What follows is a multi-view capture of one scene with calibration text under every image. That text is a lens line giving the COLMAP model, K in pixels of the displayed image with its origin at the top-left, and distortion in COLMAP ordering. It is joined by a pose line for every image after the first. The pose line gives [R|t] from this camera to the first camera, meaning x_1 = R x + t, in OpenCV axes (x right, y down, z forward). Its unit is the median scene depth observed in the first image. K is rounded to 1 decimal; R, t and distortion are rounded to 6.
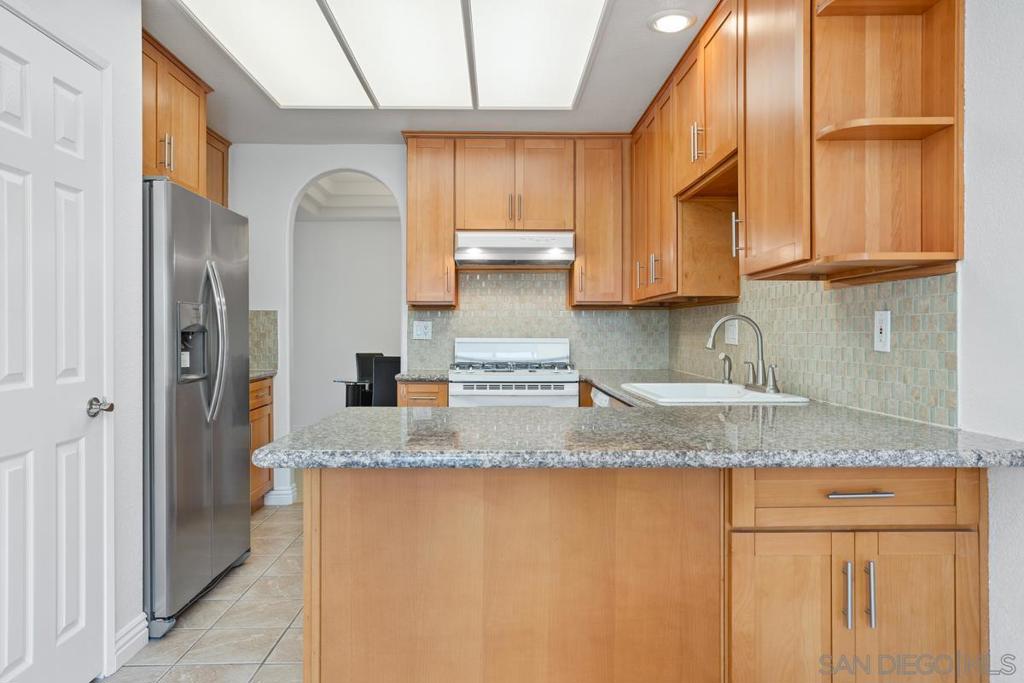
lens RADIAL K [[706.3, 0, 511.5], [0, 706.3, 329.8], [0, 0, 1]] dist [-0.005357, 0.002284]
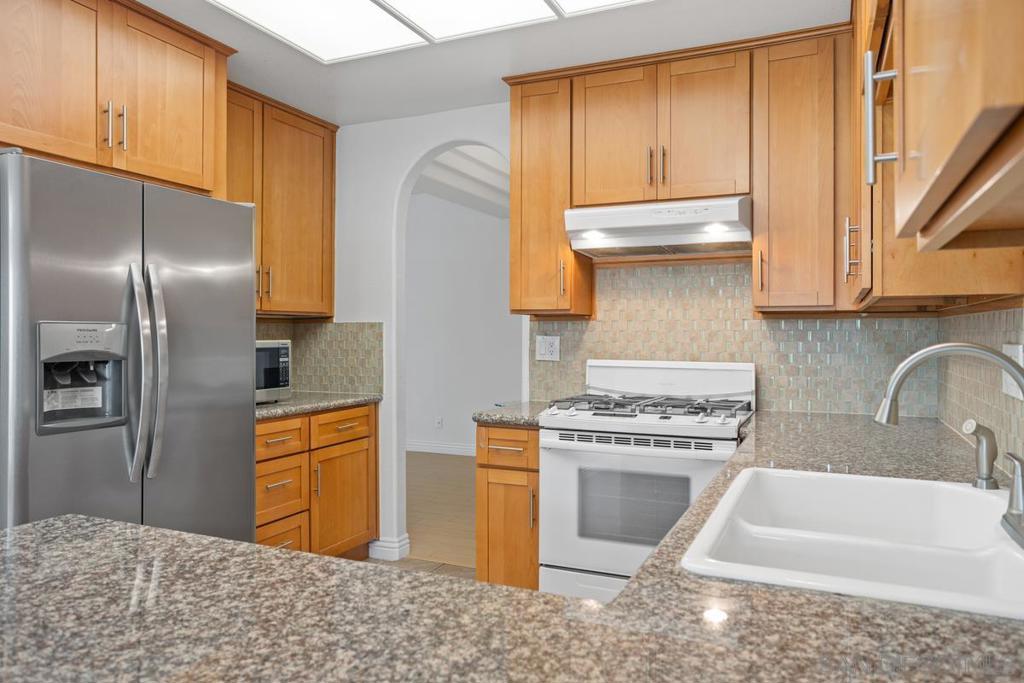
lens RADIAL K [[706.3, 0, 511.5], [0, 706.3, 329.8], [0, 0, 1]] dist [-0.005357, 0.002284]
pose [[0.902327, -0.001035, -0.431051, 0.167912], [-0.000168, 0.999996, -0.002753, -0.017709], [0.431053, 0.002556, 0.902323, 0.340270]]
